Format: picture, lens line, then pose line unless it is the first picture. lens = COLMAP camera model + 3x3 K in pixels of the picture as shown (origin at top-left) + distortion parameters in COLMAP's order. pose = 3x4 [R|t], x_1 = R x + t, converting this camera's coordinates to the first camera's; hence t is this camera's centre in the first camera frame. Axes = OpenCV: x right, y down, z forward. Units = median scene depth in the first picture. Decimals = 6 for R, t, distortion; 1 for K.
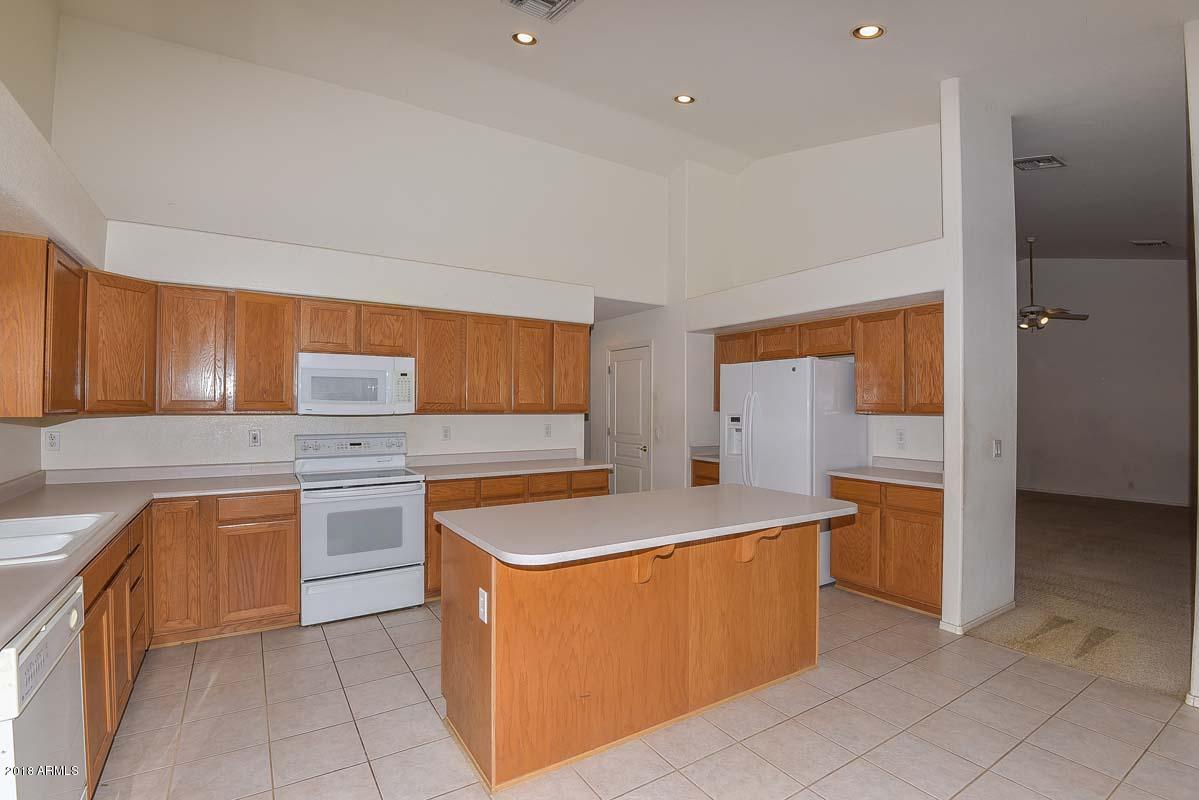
lens RADIAL K [[554.4, 0, 595.6], [0, 554.4, 400.8], [0, 0, 1]] dist [-0.009154, -0.020660]
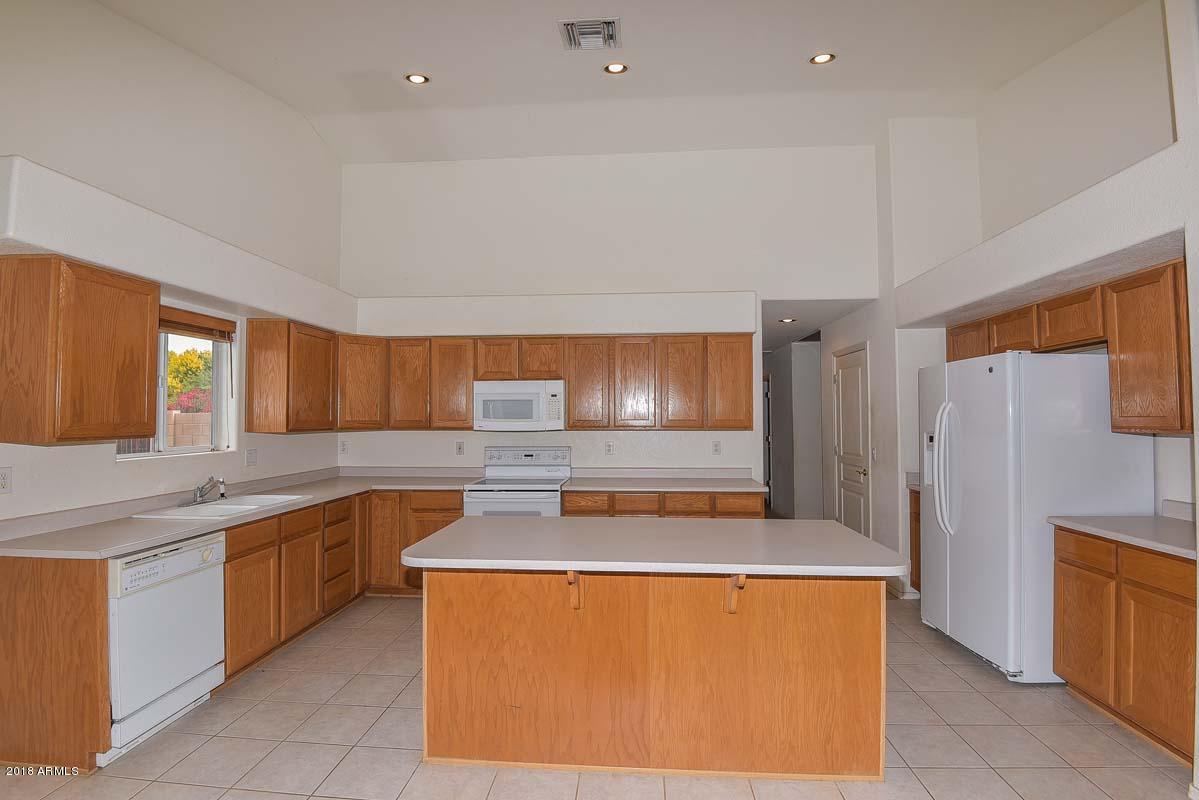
lens RADIAL K [[554.4, 0, 595.6], [0, 554.4, 400.8], [0, 0, 1]] dist [-0.009154, -0.020660]
pose [[0.801444, -0.026049, -0.597502, 0.411911], [0.012470, 0.999562, -0.026852, -0.004922], [0.597940, 0.014070, 0.801418, 0.142010]]
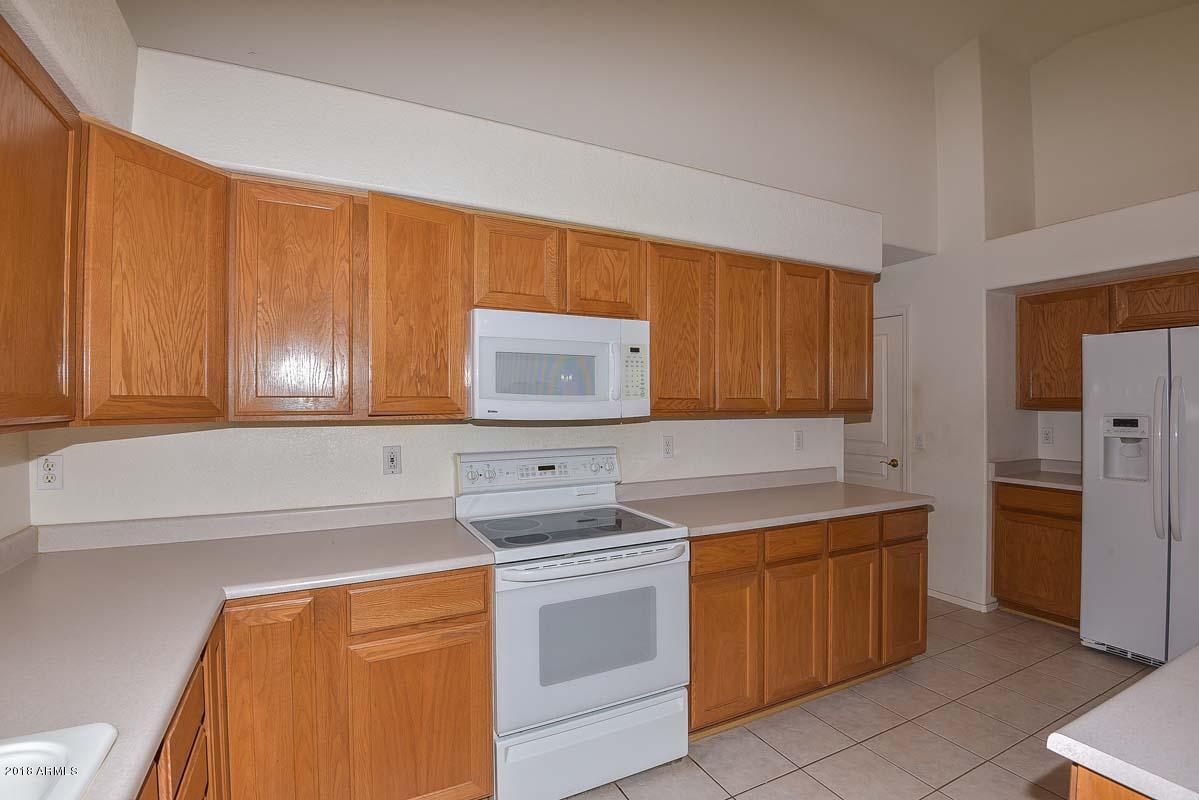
lens RADIAL K [[554.4, 0, 595.6], [0, 554.4, 400.8], [0, 0, 1]] dist [-0.009154, -0.020660]
pose [[0.995323, -0.005444, -0.096448, -0.339287], [0.006114, 0.999959, 0.006651, 0.001984], [0.096408, -0.007209, 0.995316, 0.426871]]
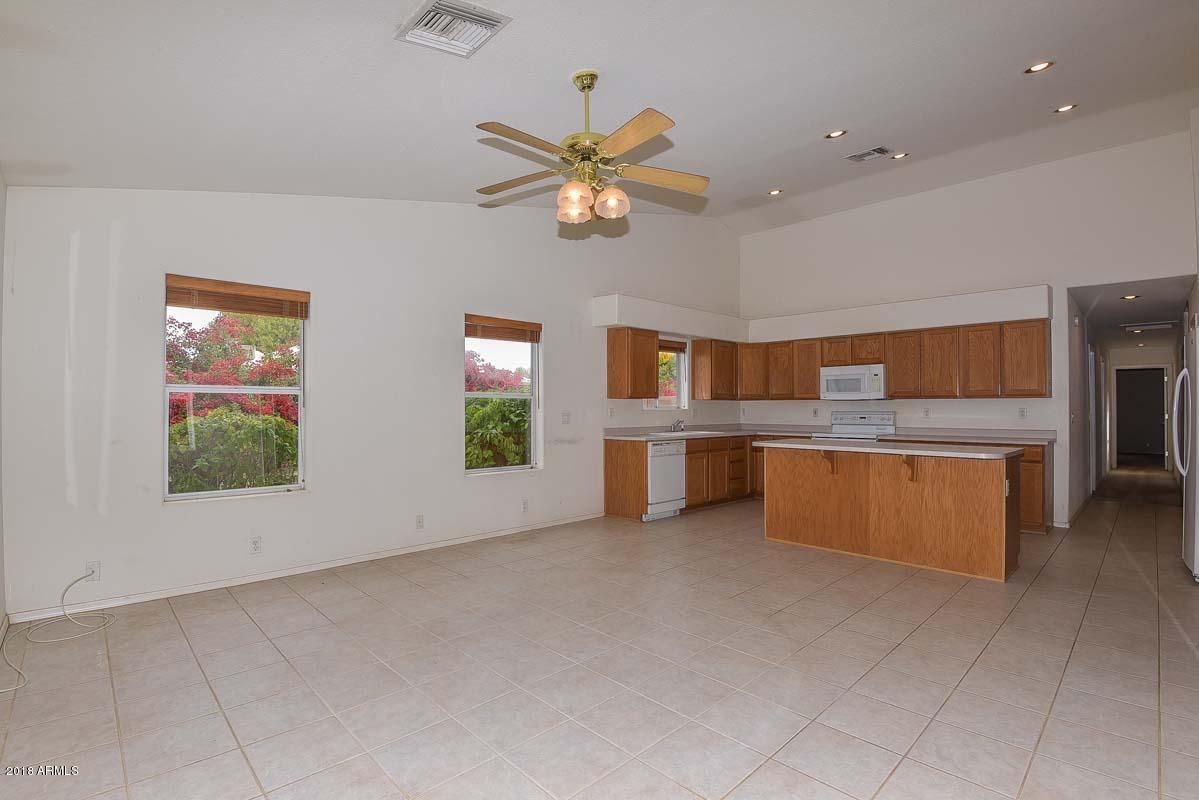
lens RADIAL K [[554.4, 0, 595.6], [0, 554.4, 400.8], [0, 0, 1]] dist [-0.009154, -0.020660]
pose [[0.204271, -0.018657, -0.978737, 1.111690], [0.008292, 0.999815, -0.017328, 0.051814], [0.978879, -0.004576, 0.204388, -0.153097]]
